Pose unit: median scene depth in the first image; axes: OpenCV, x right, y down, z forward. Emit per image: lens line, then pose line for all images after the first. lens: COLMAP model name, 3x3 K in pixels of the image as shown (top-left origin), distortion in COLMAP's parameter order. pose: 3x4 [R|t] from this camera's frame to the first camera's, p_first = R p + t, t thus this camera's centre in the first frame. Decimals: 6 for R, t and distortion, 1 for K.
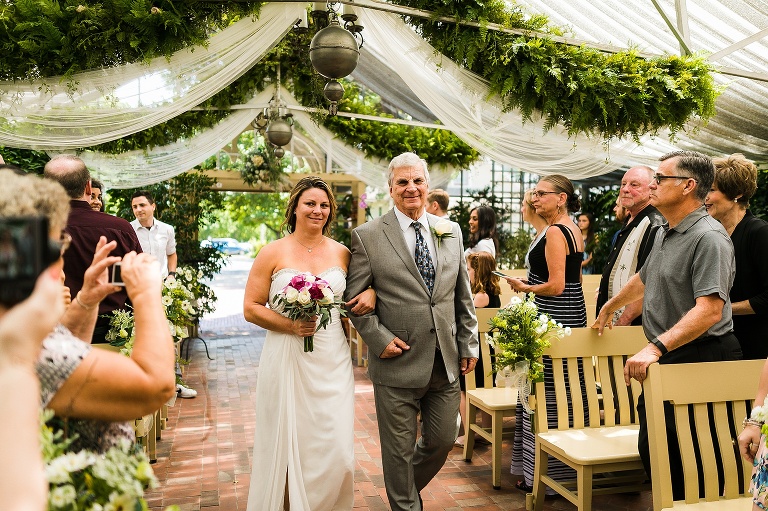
lens RADIAL K [[682.8, 0, 384.0], [0, 682.8, 255.5], [0, 0, 1]] dist [-0.048497, 0.145861]
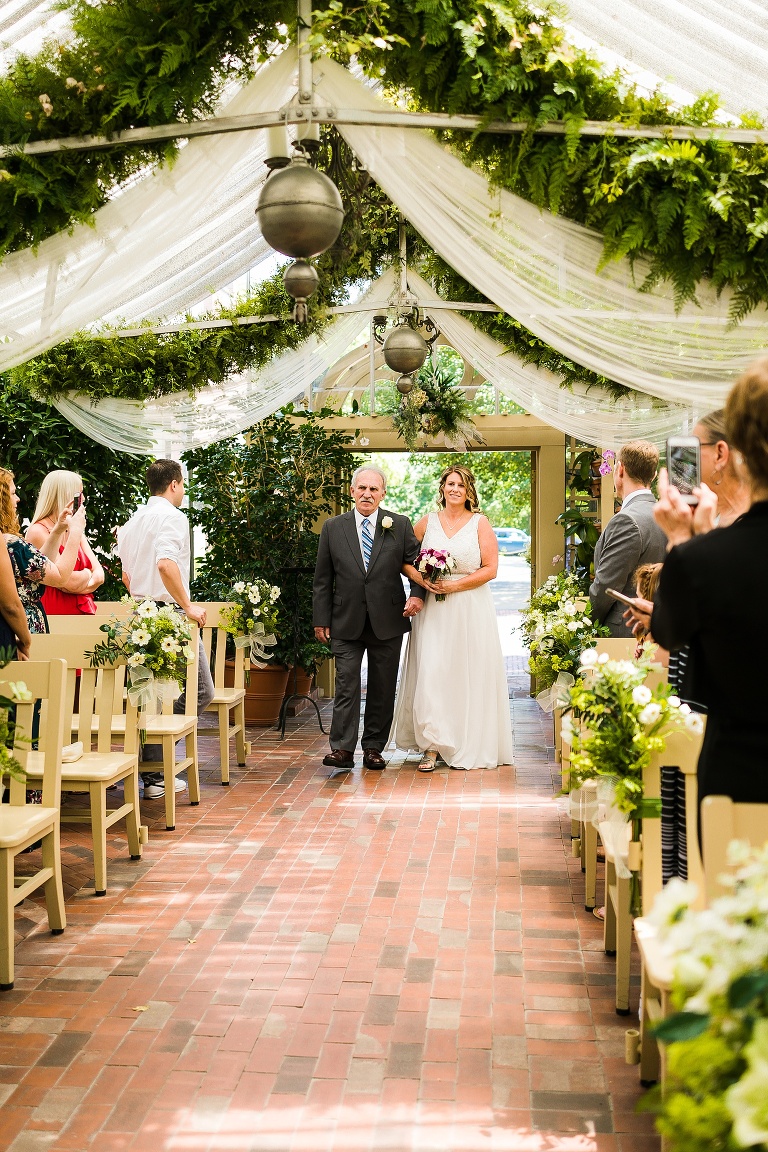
lens RADIAL K [[1186.3, 0, 384.0], [0, 1186.3, 576.0], [0, 0, 1]] dist [0.007990, 0.008553]
pose [[0.930768, 0.009064, -0.365499, 0.335353], [-0.002608, 0.999832, 0.018154, -0.010755], [0.365602, -0.015944, 0.930635, 0.087379]]
